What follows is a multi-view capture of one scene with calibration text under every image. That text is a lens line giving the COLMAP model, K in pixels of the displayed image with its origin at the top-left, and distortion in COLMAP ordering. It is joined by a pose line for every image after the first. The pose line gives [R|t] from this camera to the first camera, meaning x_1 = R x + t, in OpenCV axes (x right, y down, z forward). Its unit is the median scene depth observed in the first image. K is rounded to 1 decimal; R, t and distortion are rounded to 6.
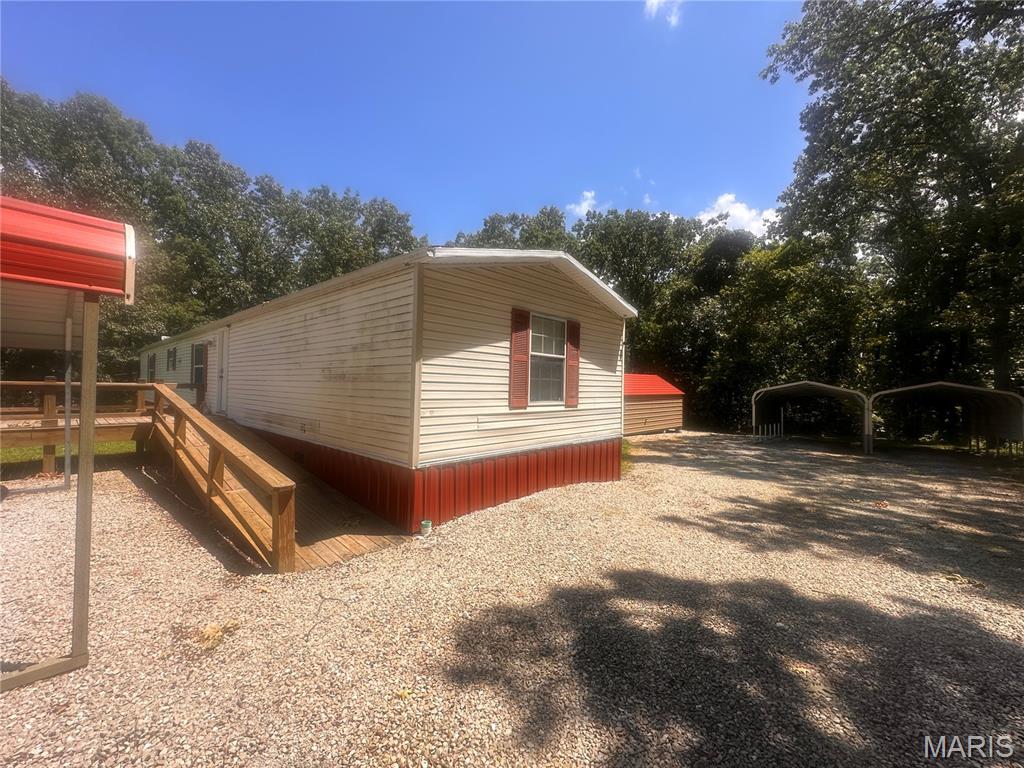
lens RADIAL K [[417.3, 0, 516.5], [0, 417.3, 382.7], [0, 0, 1]] dist [-0.002349, 0.000154]
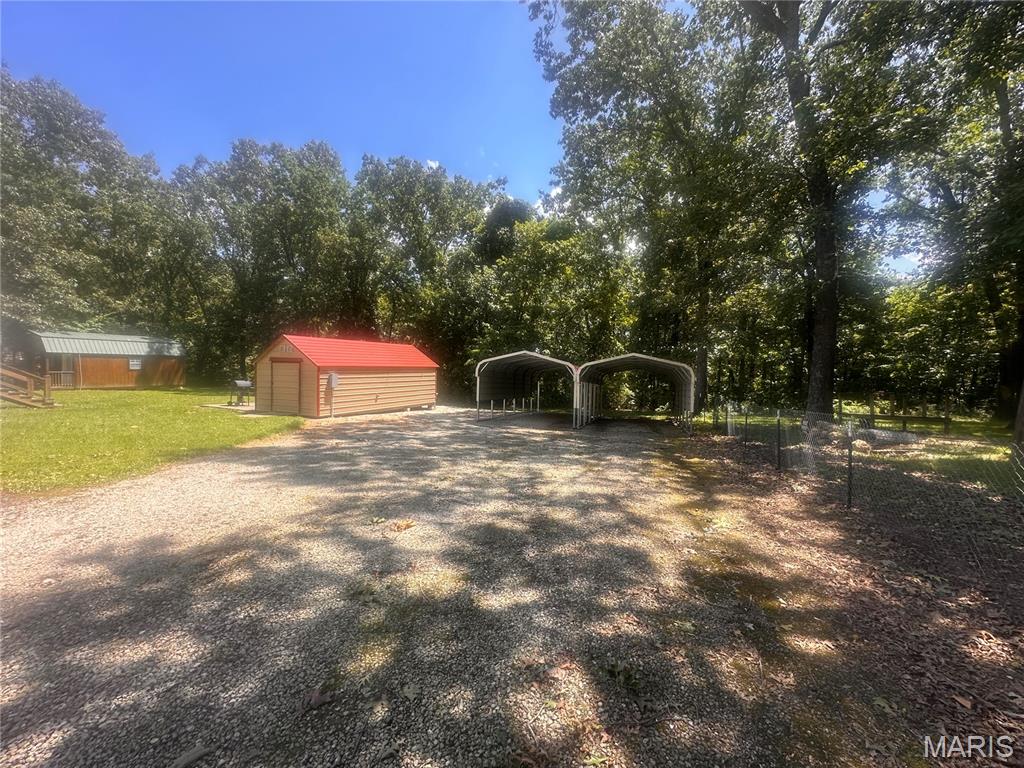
lens RADIAL K [[417.3, 0, 513.1], [0, 417.3, 378.6], [0, 0, 1]] dist [-0.002349, 0.000154]
pose [[0.934562, 0.000611, 0.355800, 0.188310], [-0.017650, 0.998847, 0.044646, 0.008402], [-0.355362, -0.048005, 0.933495, 0.083140]]
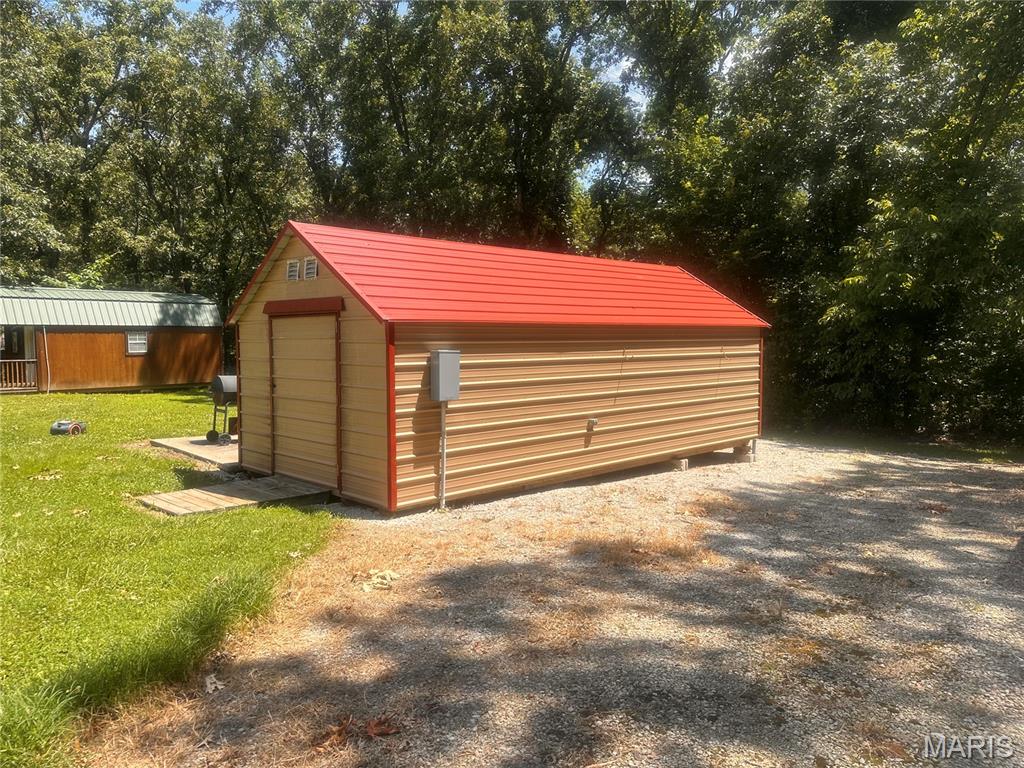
lens RADIAL K [[713.6, 0, 510.0], [0, 713.6, 386.5], [0, 0, 1]] dist [0.005513, 0.002313]
pose [[0.999520, -0.012207, -0.028459, 0.193464], [0.014371, 0.996917, 0.077135, 0.023386], [0.027430, -0.077507, 0.996614, 0.408302]]
